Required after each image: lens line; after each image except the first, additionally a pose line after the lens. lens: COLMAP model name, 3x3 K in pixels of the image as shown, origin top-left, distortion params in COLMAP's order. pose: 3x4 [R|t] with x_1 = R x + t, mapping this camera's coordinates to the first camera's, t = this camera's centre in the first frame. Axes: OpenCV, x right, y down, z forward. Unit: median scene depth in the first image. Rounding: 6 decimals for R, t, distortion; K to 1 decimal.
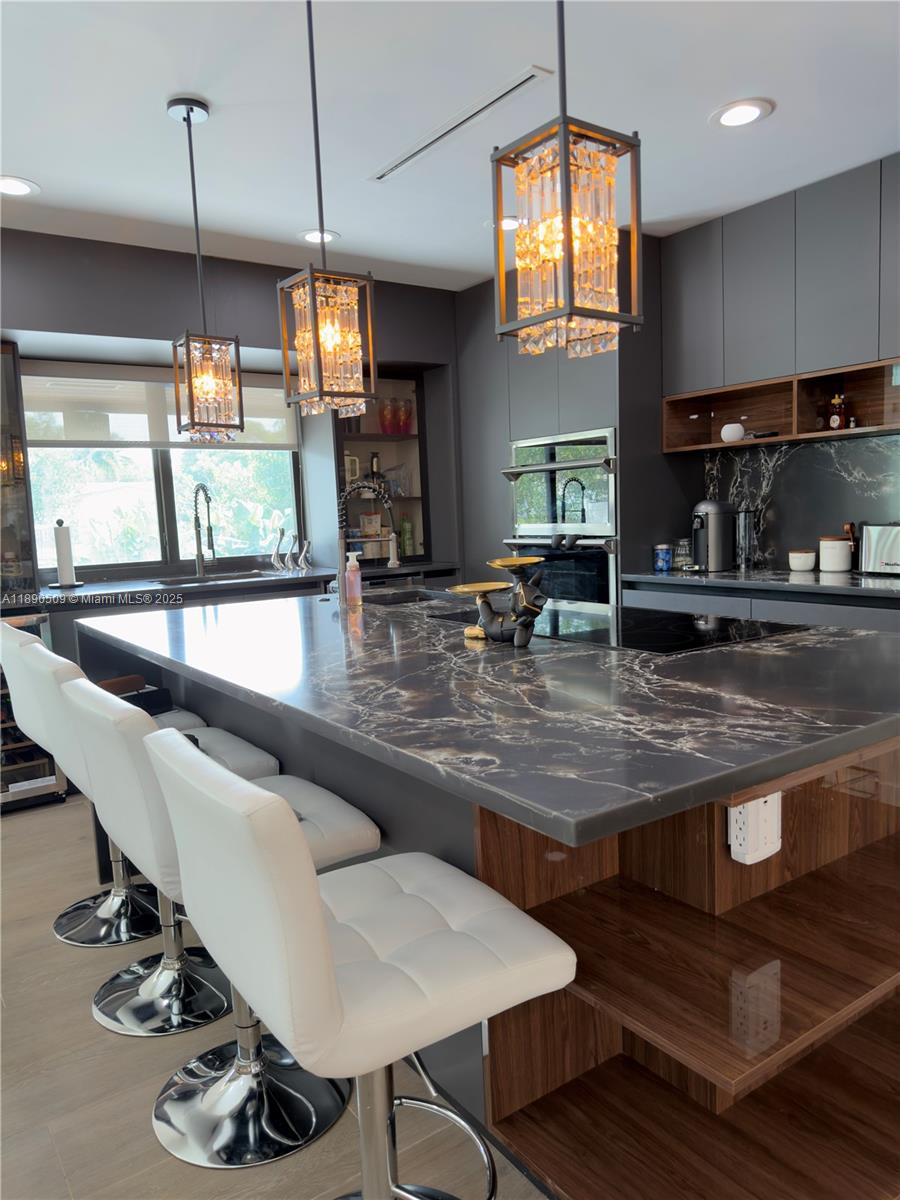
lens RADIAL K [[833.0, 0, 450.0], [0, 833.0, 600.0], [0, 0, 1]] dist [0.072651, -0.156995]
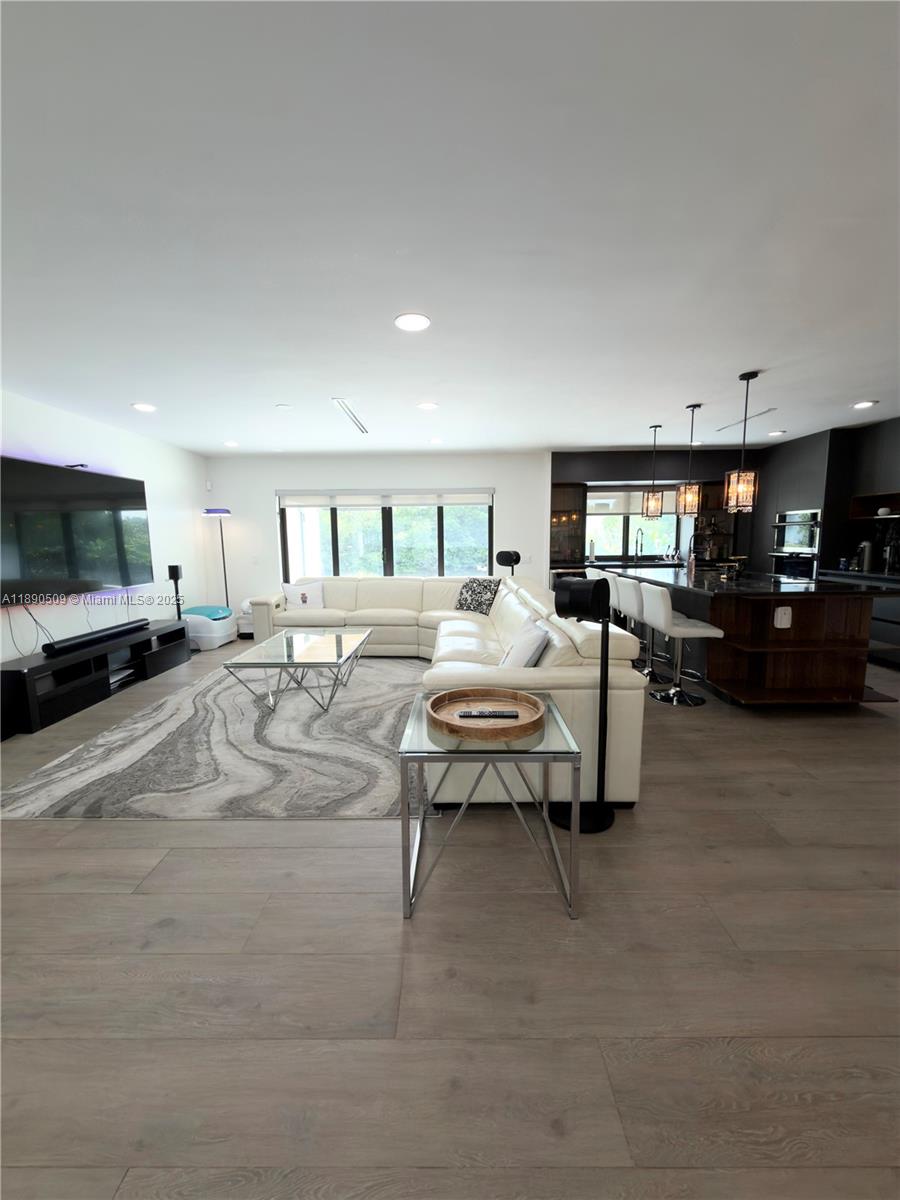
lens RADIAL K [[473.6, 0, 450.0], [0, 473.6, 600.0], [0, 0, 1]] dist [0.000941, -0.000037]
pose [[0.811539, 0.104322, -0.574910, 0.133790], [-0.081440, 0.994523, 0.065504, 0.052489], [0.578595, -0.006338, 0.815591, -0.724140]]
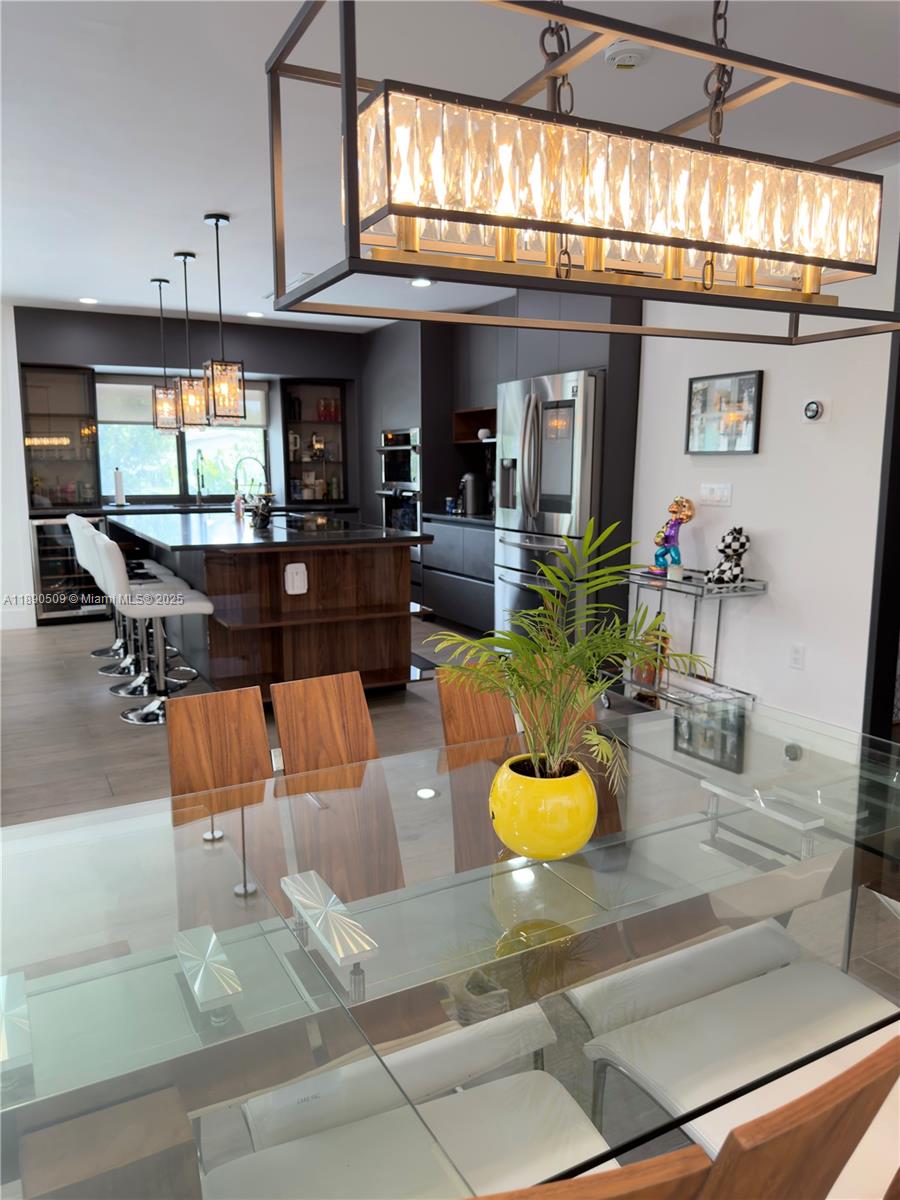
lens RADIAL K [[833.0, 0, 450.0], [0, 833.0, 600.0], [0, 0, 1]] dist [0.072651, -0.156995]
pose [[0.991585, 0.060638, -0.114374, 0.459336], [-0.054830, 0.997074, 0.053259, 0.051383], [0.117269, -0.046540, 0.992009, -0.694338]]
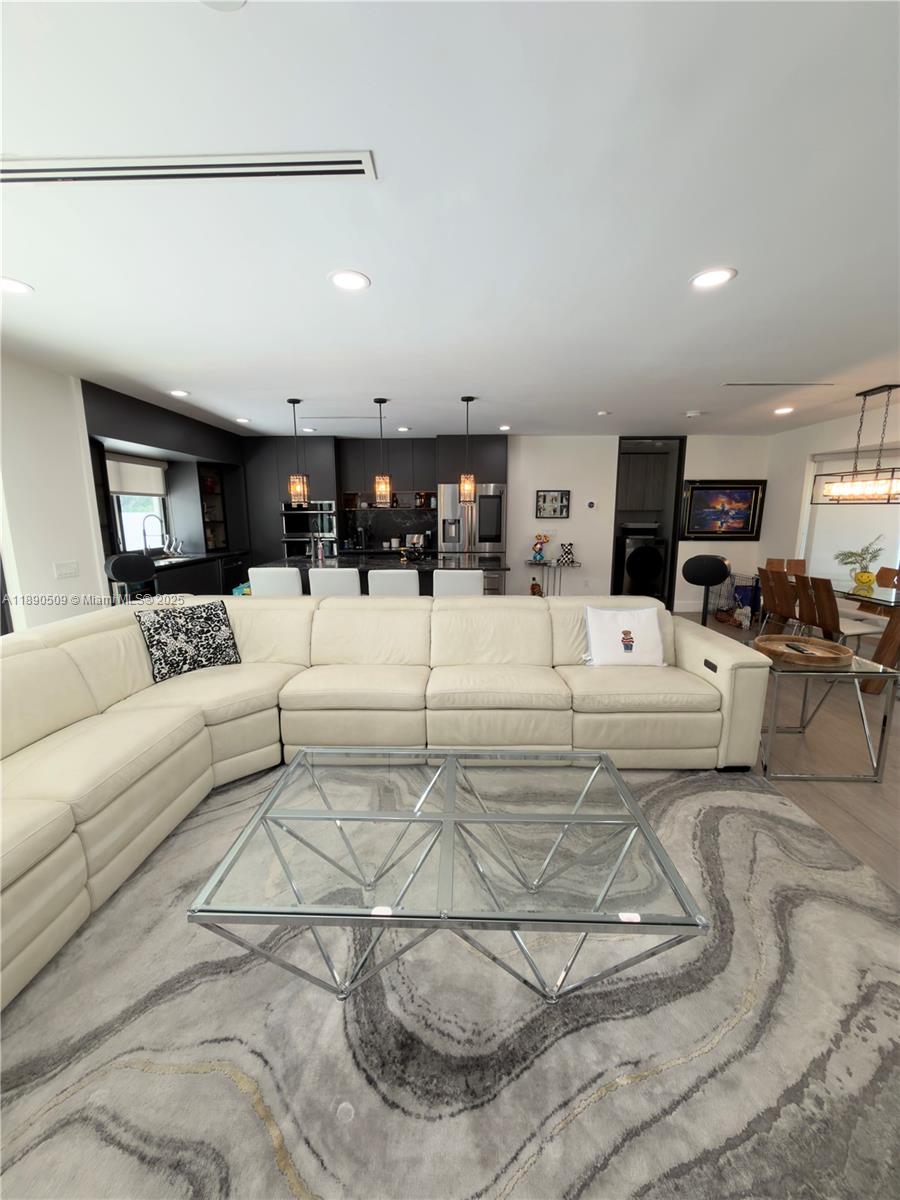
lens RADIAL K [[473.6, 0, 450.0], [0, 473.6, 600.0], [0, 0, 1]] dist [0.000941, -0.000037]
pose [[0.600096, -0.110012, 0.792327, -0.904184], [0.067684, 0.993929, 0.086741, 0.026585], [-0.797060, 0.001575, 0.603898, -0.341229]]
